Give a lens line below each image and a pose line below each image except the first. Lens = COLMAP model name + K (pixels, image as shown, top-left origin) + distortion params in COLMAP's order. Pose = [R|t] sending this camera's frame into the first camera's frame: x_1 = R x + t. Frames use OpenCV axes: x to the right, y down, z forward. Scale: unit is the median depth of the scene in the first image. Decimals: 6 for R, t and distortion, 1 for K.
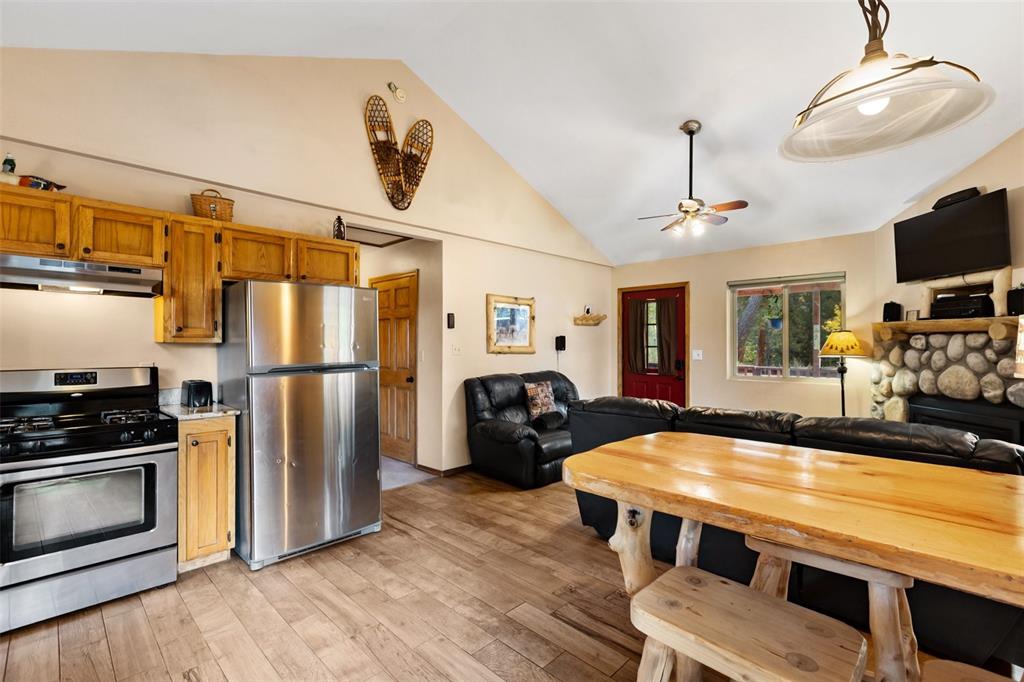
lens RADIAL K [[464.1, 0, 519.1], [0, 464.1, 343.5], [0, 0, 1]] dist [-0.000001, -0.000006]
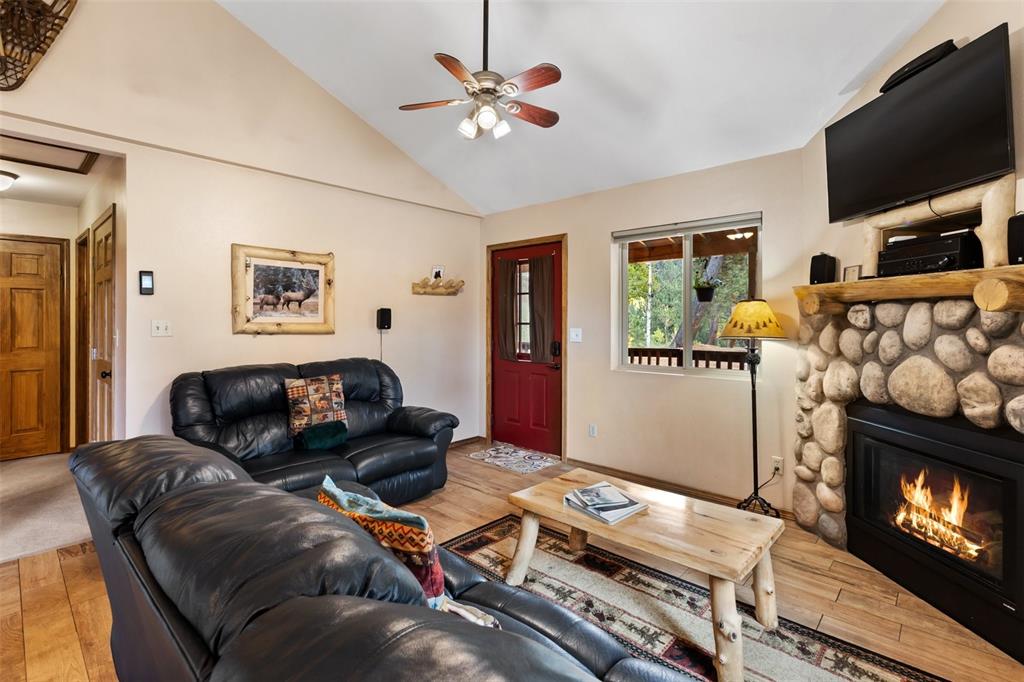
lens RADIAL K [[471.4, 0, 517.2], [0, 471.4, 321.8], [0, 0, 1]] dist [0.000383, -0.000295]
pose [[0.999440, 0.000737, 0.033466, 0.378006], [-0.000844, 0.999995, 0.003175, 0.002239], [-0.033463, -0.003201, 0.999435, 0.383476]]
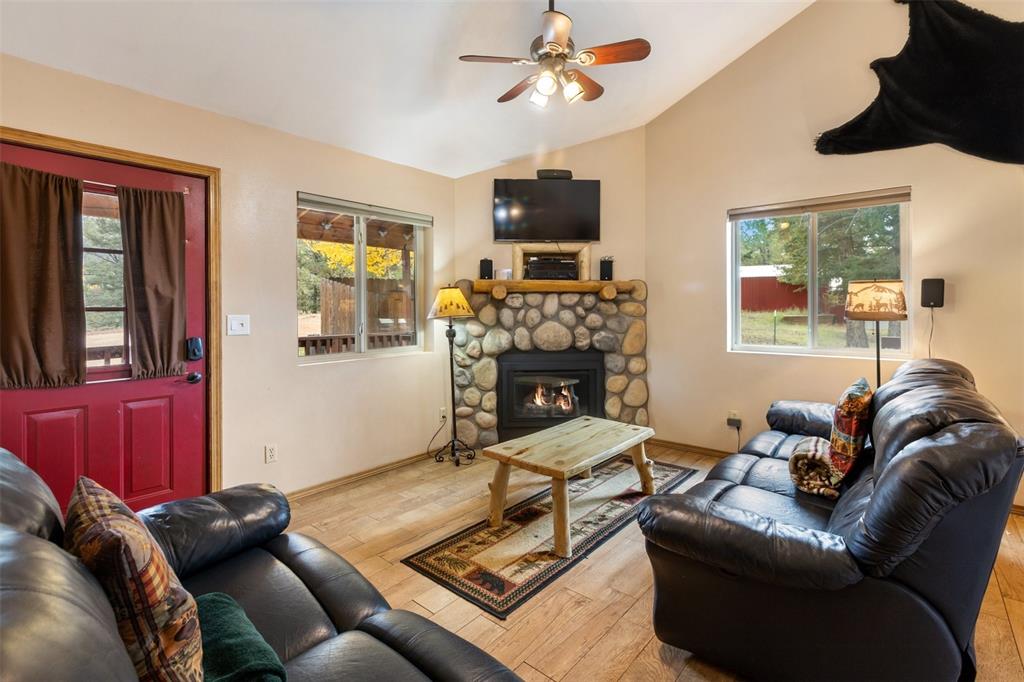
lens RADIAL K [[475.9, 0, 513.8], [0, 475.9, 307.6], [0, 0, 1]] dist [-0.000113, 0.000024]
pose [[-0.067773, 0.000543, 0.997701, -0.188781], [0.006146, 0.999981, -0.000127, 0.011592], [-0.997682, 0.006123, -0.067775, 1.049181]]
